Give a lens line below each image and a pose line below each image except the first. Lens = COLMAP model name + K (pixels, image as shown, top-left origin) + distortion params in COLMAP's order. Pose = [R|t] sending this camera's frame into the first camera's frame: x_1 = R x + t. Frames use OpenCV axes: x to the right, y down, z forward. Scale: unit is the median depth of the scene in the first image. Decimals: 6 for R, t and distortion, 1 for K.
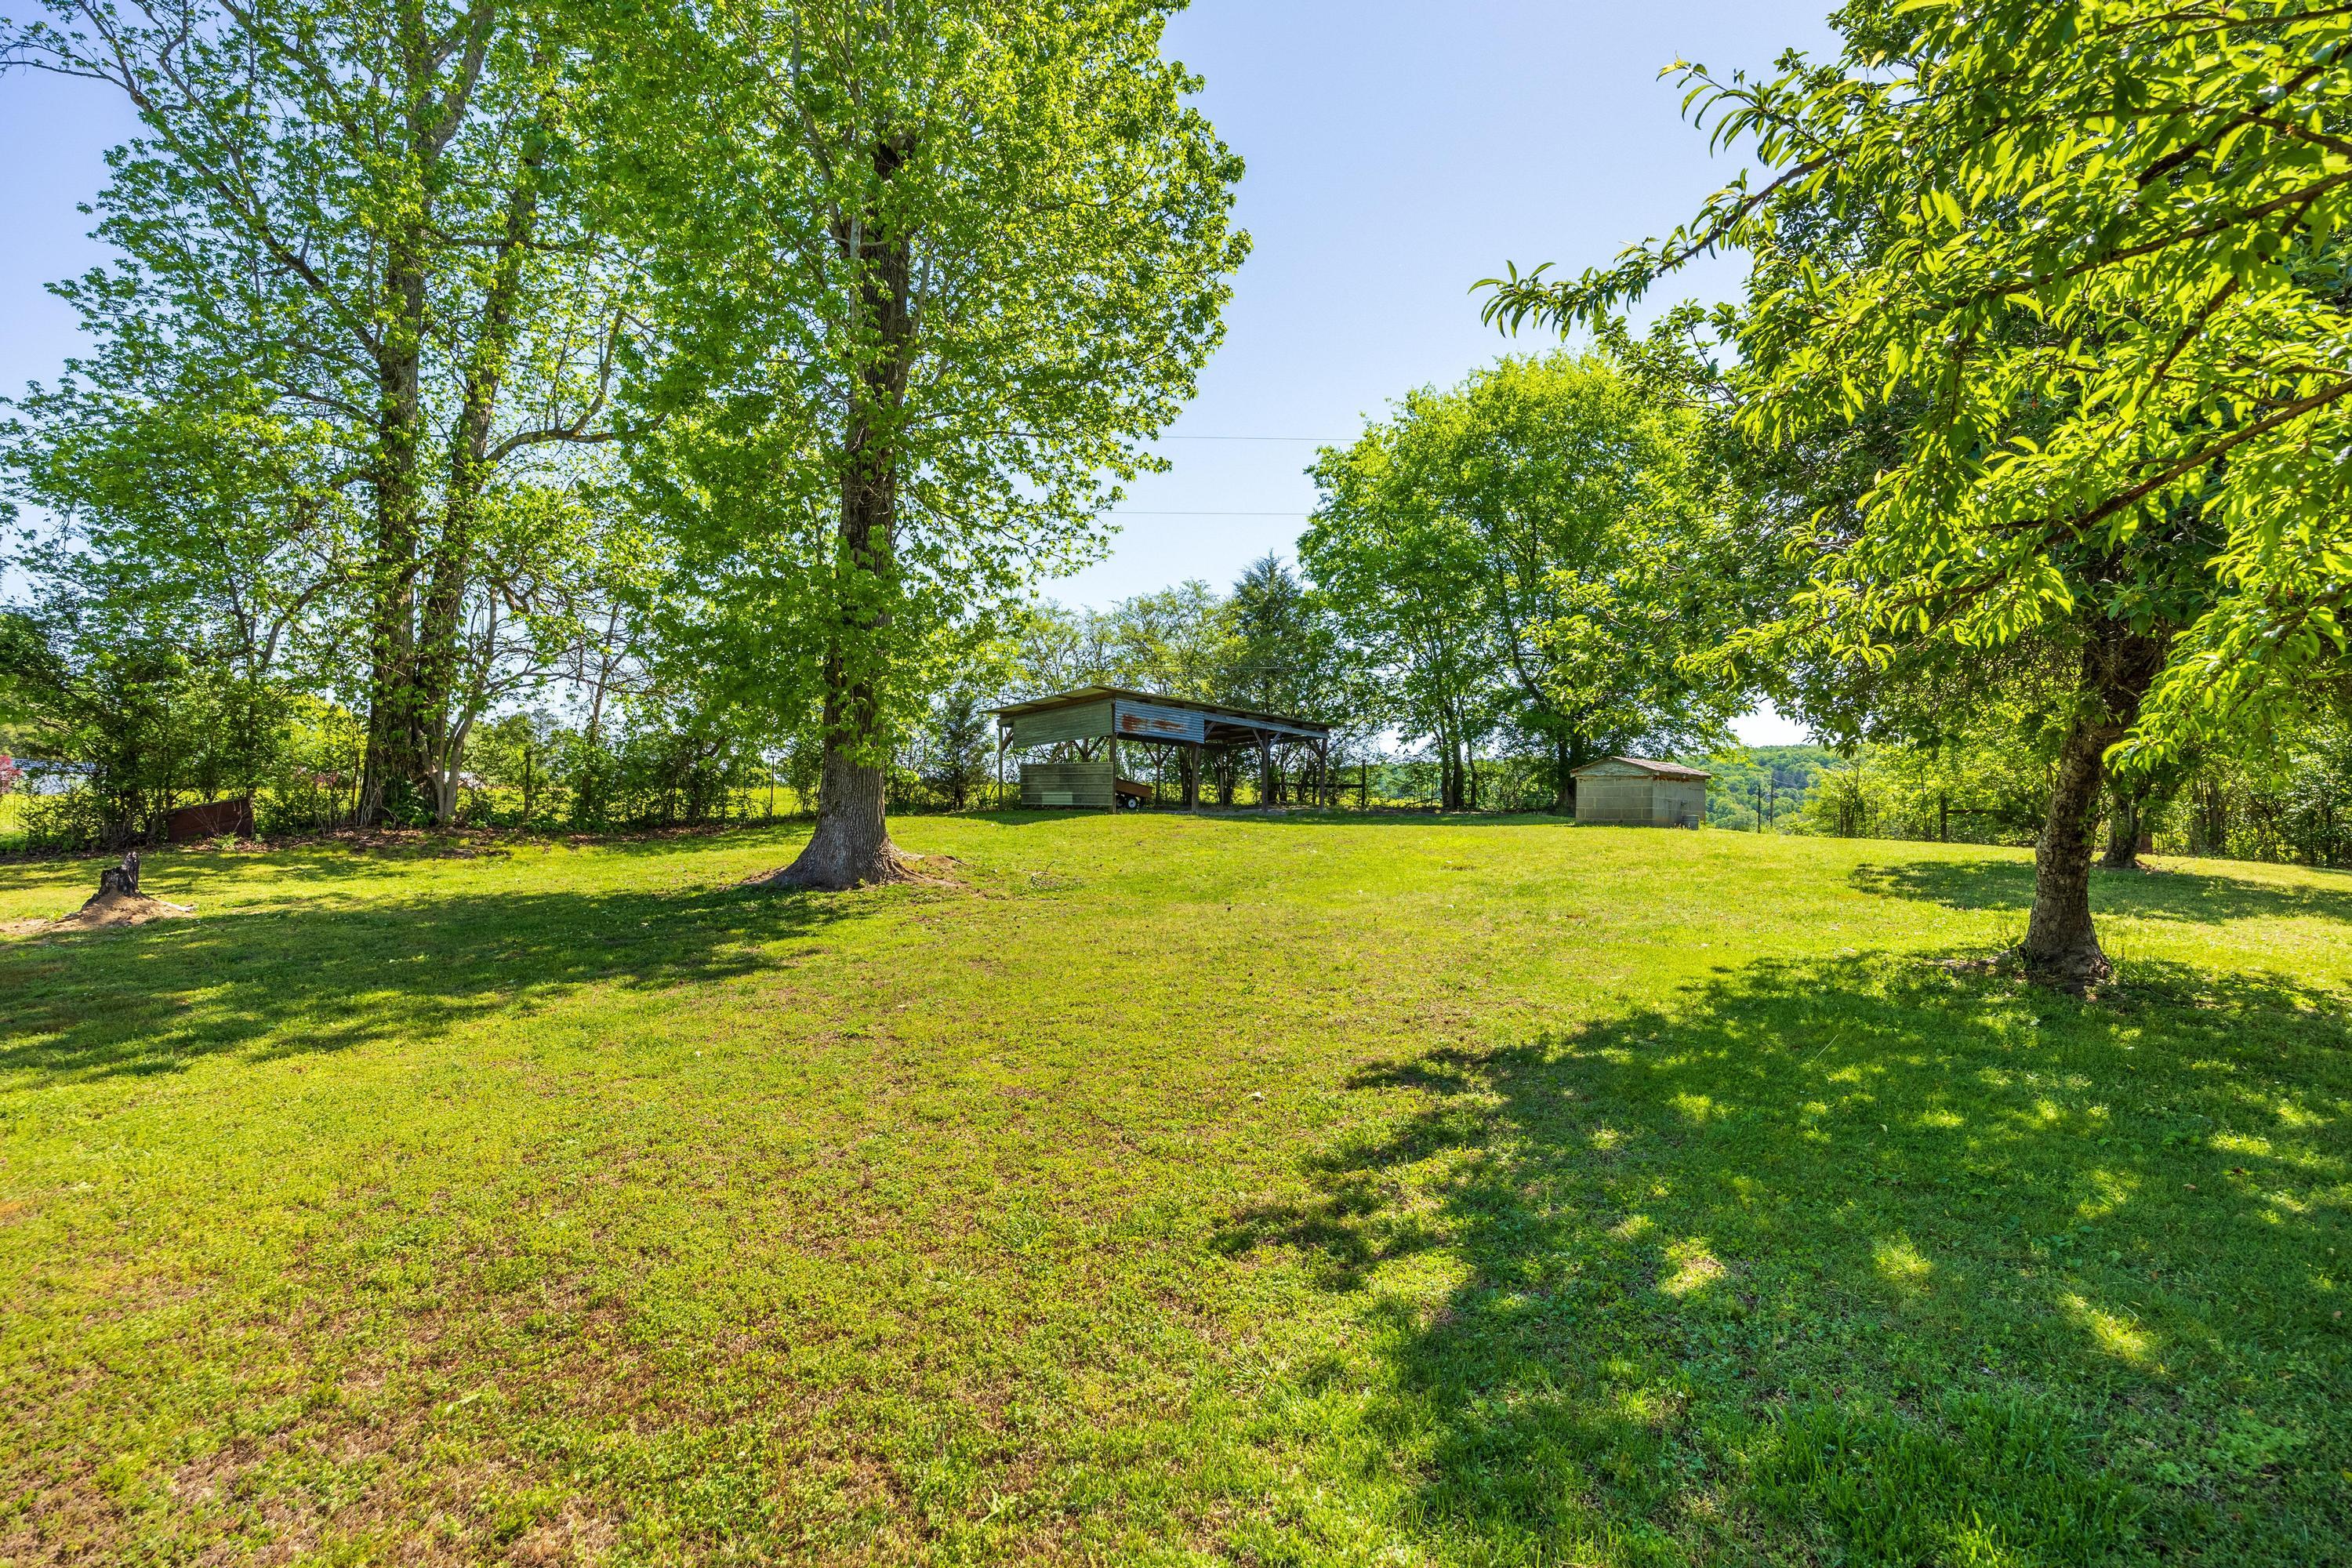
lens RADIAL K [[1213.3, 0, 1176.0], [0, 1213.3, 784.0], [0, 0, 1]] dist [0.001908, 0.000235]
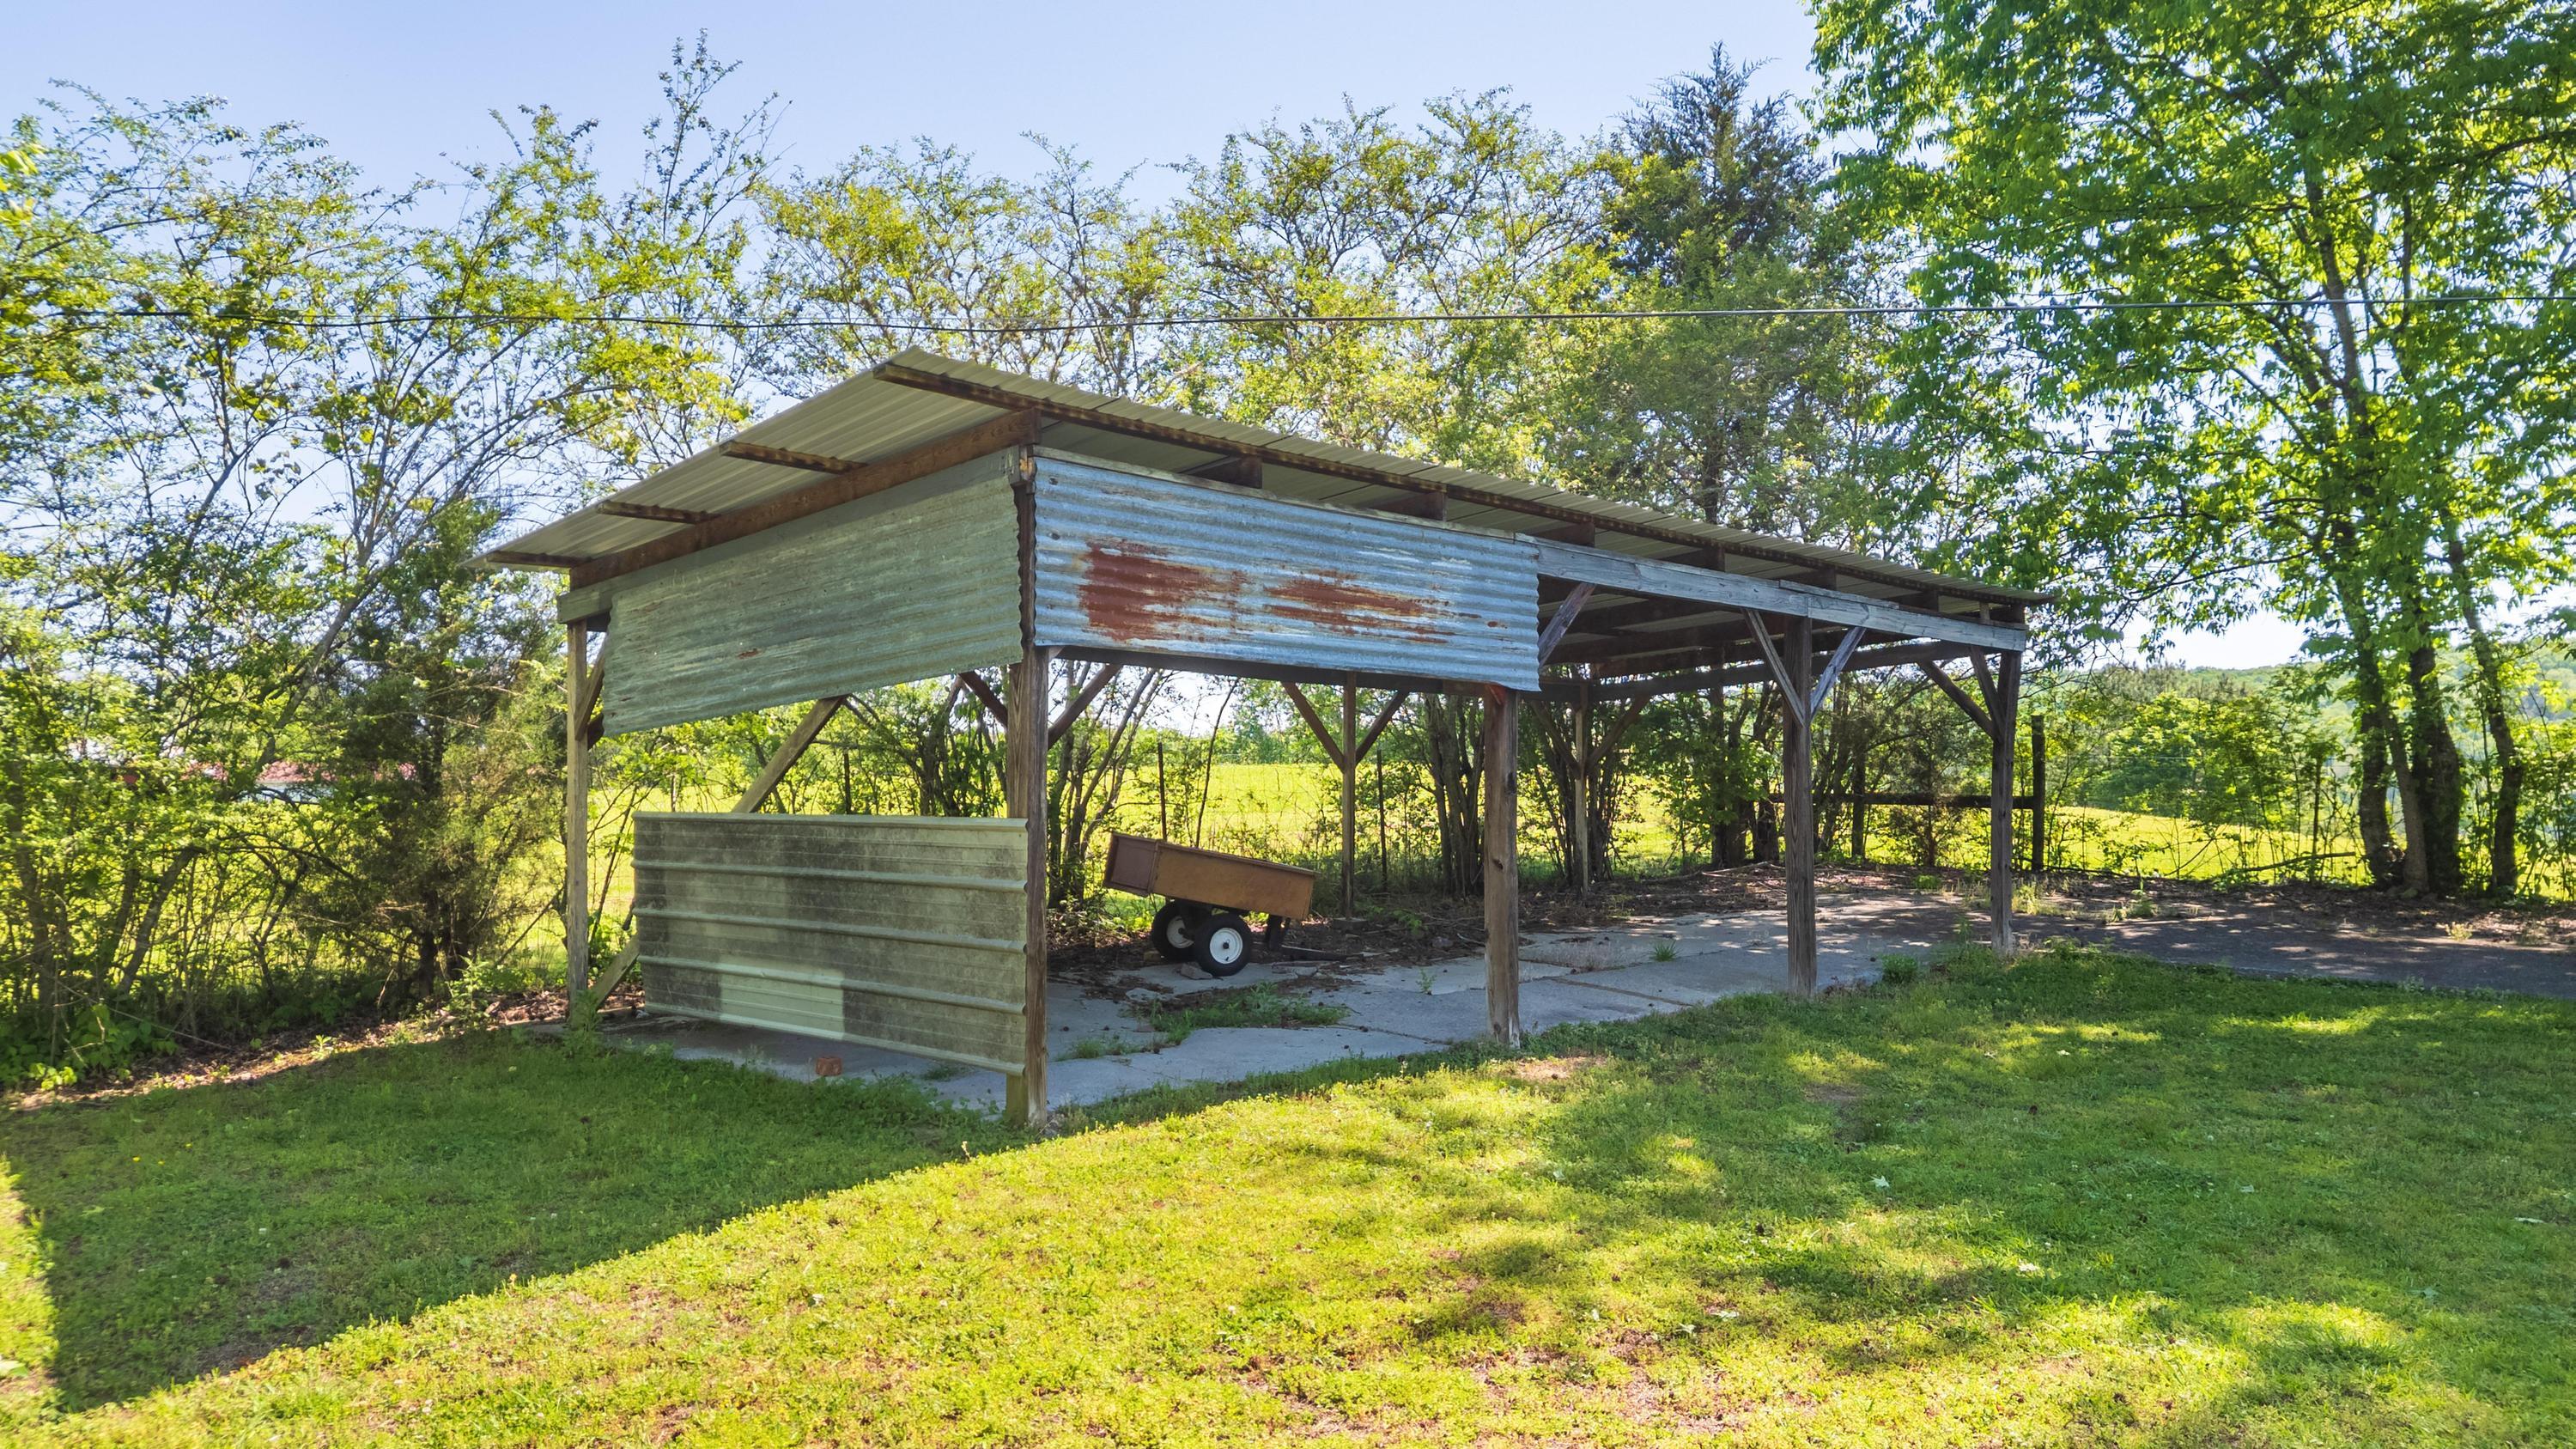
lens RADIAL K [[1738.8, 0, 1288.0], [0, 1738.8, 724.5], [0, 0, 1]] dist [0.071780, -0.061765]
pose [[0.996293, -0.016851, -0.084354, 0.004107], [0.017104, 0.999851, 0.002274, -0.024969], [0.084304, -0.003709, 0.996433, 0.603909]]
